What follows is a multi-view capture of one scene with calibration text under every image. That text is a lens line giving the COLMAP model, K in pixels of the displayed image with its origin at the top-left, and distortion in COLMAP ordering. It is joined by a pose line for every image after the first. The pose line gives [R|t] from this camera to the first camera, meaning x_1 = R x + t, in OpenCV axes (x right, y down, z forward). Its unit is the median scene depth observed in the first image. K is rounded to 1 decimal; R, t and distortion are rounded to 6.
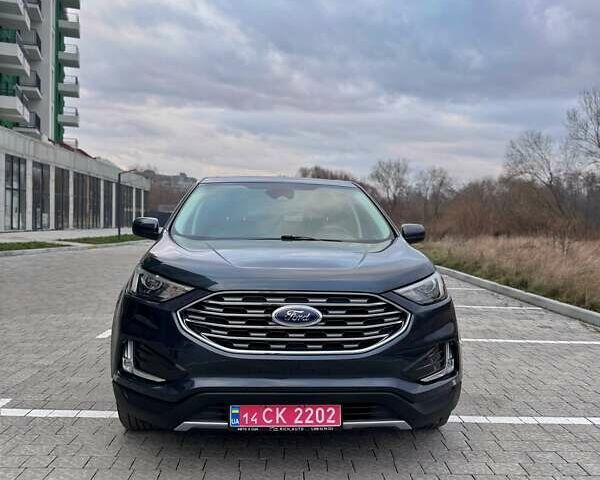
lens RADIAL K [[569.4, 0, 300.0], [0, 569.4, 240.0], [0, 0, 1]] dist [0.005269, -0.025194]
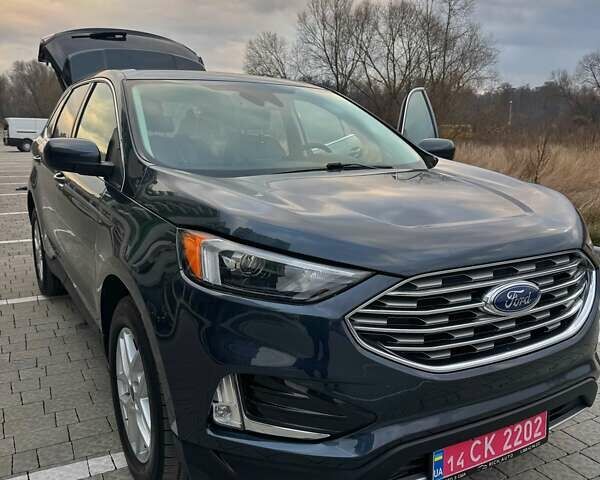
lens RADIAL K [[569.4, 0, 300.0], [0, 569.4, 240.0], [0, 0, 1]] dist [0.005269, -0.025194]
pose [[0.915257, -0.094356, 0.391665, -0.462932], [0.028184, 0.984801, 0.171387, -0.048720], [-0.401883, -0.145824, 0.904005, 0.507077]]
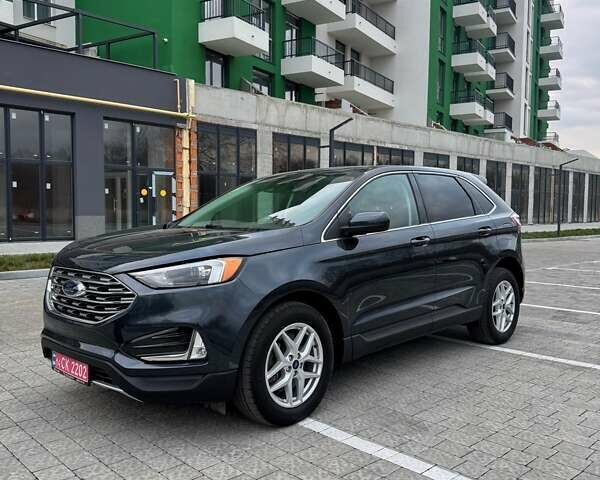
lens RADIAL K [[569.4, 0, 300.0], [0, 569.4, 240.0], [0, 0, 1]] dist [0.005269, -0.025194]
pose [[0.673012, 0.003252, -0.739625, 1.210875], [0.002153, 0.999977, 0.006355, 0.017819], [0.739629, -0.005869, 0.672989, 0.501150]]
